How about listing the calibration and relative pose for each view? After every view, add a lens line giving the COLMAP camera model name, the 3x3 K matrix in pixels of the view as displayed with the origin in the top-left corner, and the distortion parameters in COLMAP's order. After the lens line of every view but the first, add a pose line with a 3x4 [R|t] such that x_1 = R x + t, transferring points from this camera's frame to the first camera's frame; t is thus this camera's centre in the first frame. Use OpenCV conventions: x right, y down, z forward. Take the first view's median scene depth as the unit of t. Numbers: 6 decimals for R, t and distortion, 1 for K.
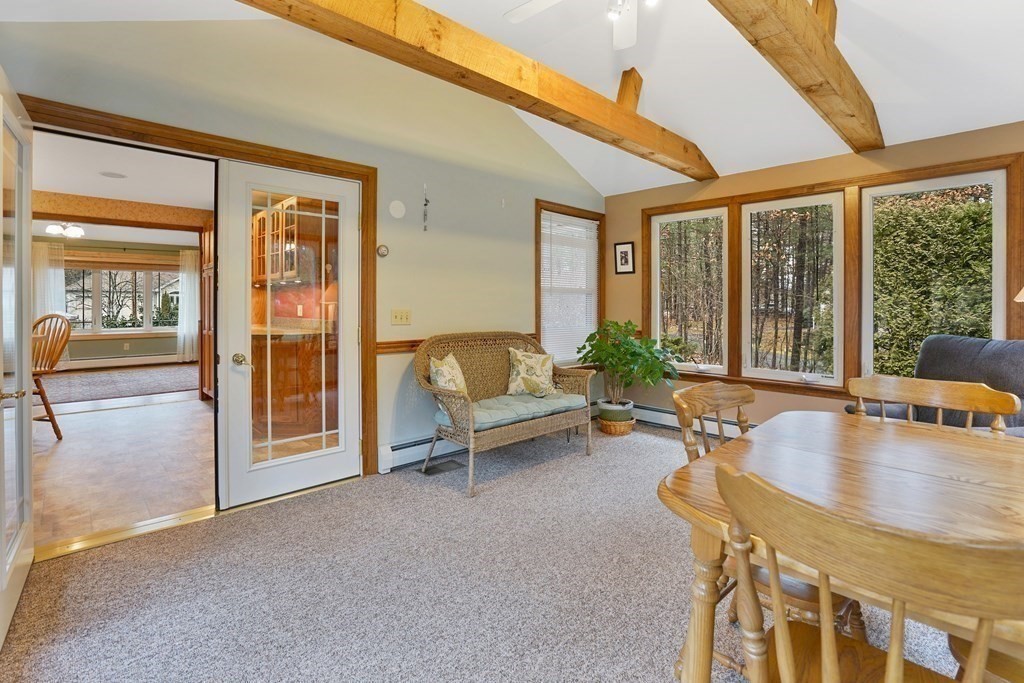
lens RADIAL K [[484.5, 0, 508.2], [0, 484.5, 300.7], [0, 0, 1]] dist [-0.052863, 0.017635]
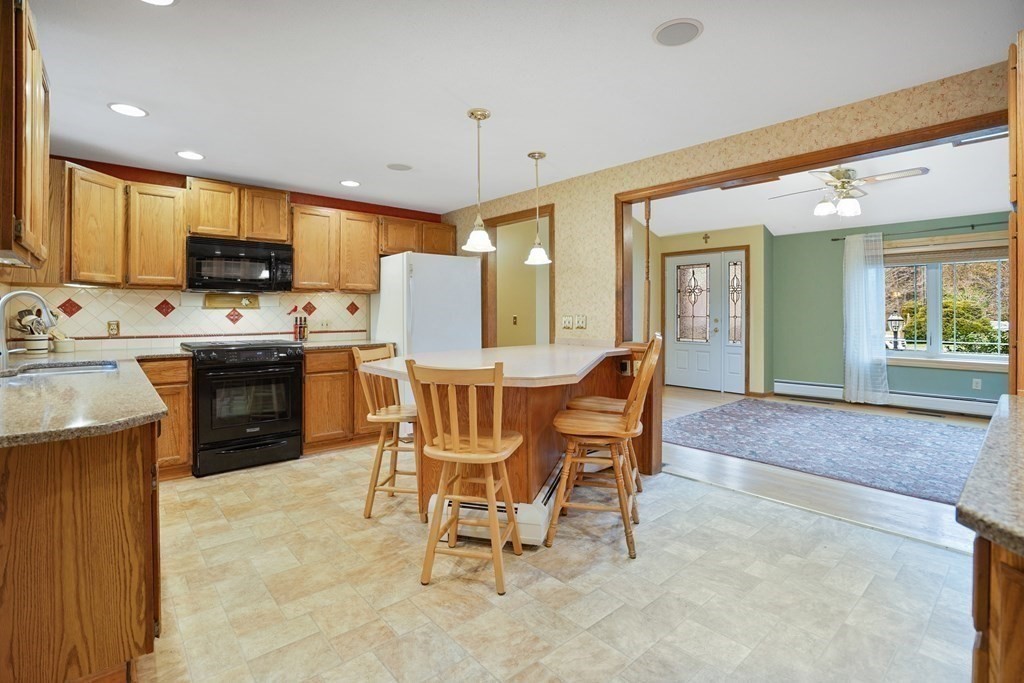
lens RADIAL K [[486.9, 0, 516.3], [0, 486.9, 311.2], [0, 0, 1]] dist [-0.004227, -0.000547]
pose [[0.001645, 0.000837, -0.999998, -0.442843], [0.001054, 0.999999, 0.000839, 0.000526], [0.999998, -0.001055, 0.001644, 0.994480]]
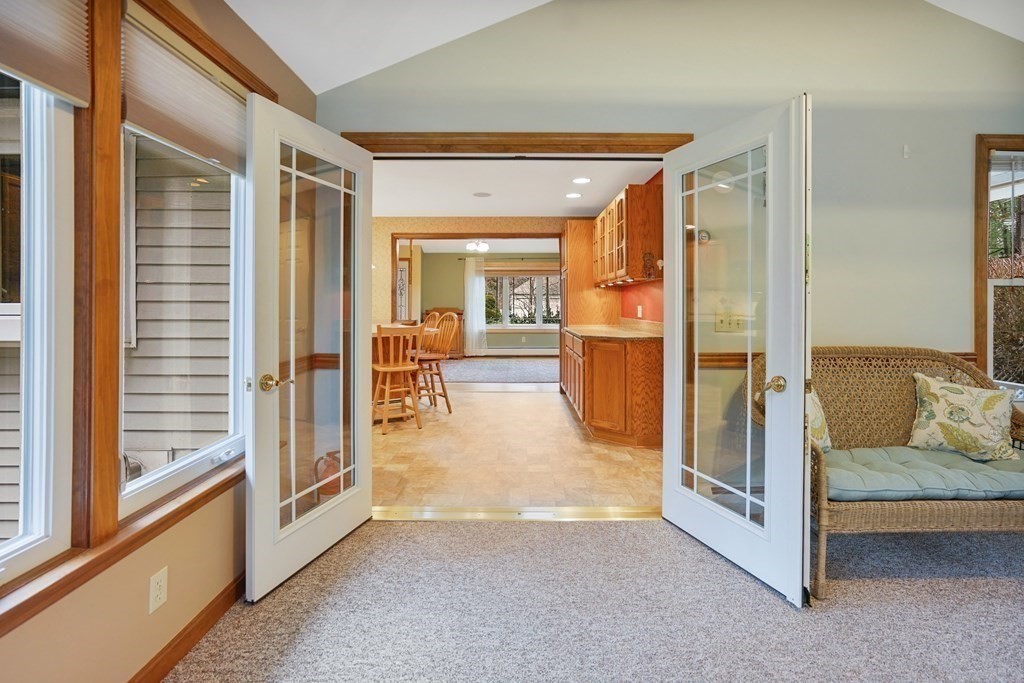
lens RADIAL K [[484.5, 0, 508.2], [0, 484.5, 300.7], [0, 0, 1]] dist [-0.052863, 0.017635]
pose [[0.720937, -0.004004, -0.692989, 0.050981], [0.003374, 0.999992, -0.002267, 0.001051], [0.692993, -0.000704, 0.720944, 0.200521]]
